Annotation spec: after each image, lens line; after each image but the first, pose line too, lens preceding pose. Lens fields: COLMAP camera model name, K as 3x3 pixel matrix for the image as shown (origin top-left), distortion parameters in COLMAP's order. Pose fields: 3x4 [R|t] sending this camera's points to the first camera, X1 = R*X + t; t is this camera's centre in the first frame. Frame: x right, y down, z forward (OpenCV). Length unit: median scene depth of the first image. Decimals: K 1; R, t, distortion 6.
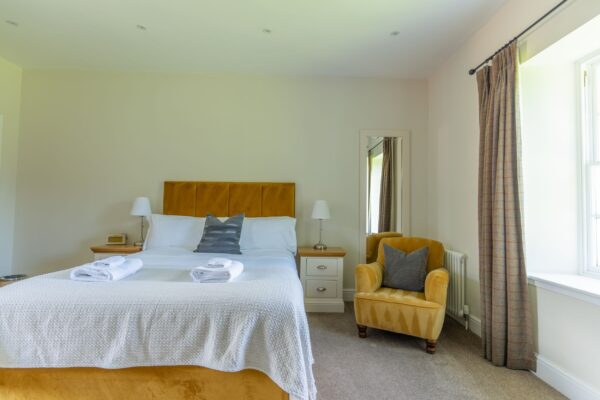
lens RADIAL K [[288.7, 0, 301.1], [0, 288.7, 199.2], [0, 0, 1]] dist [0.000341, 0.000360]
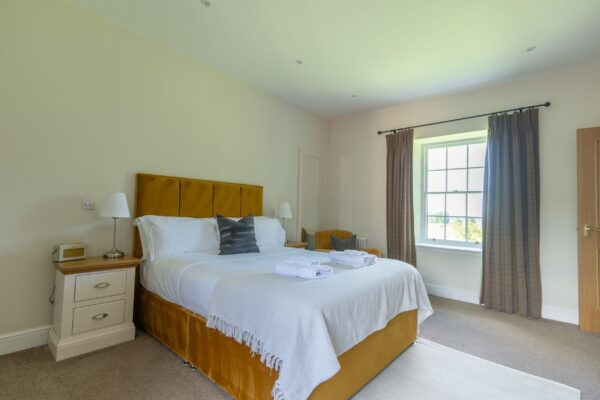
lens RADIAL K [[289.0, 0, 302.2], [0, 289.0, 203.0], [0, 0, 1]] dist [-0.006570, -0.000824]
pose [[0.647030, 0.035145, 0.761654, -0.873466], [-0.037257, 0.999201, -0.014456, 0.017591], [-0.761554, -0.019023, 0.647822, 0.195474]]
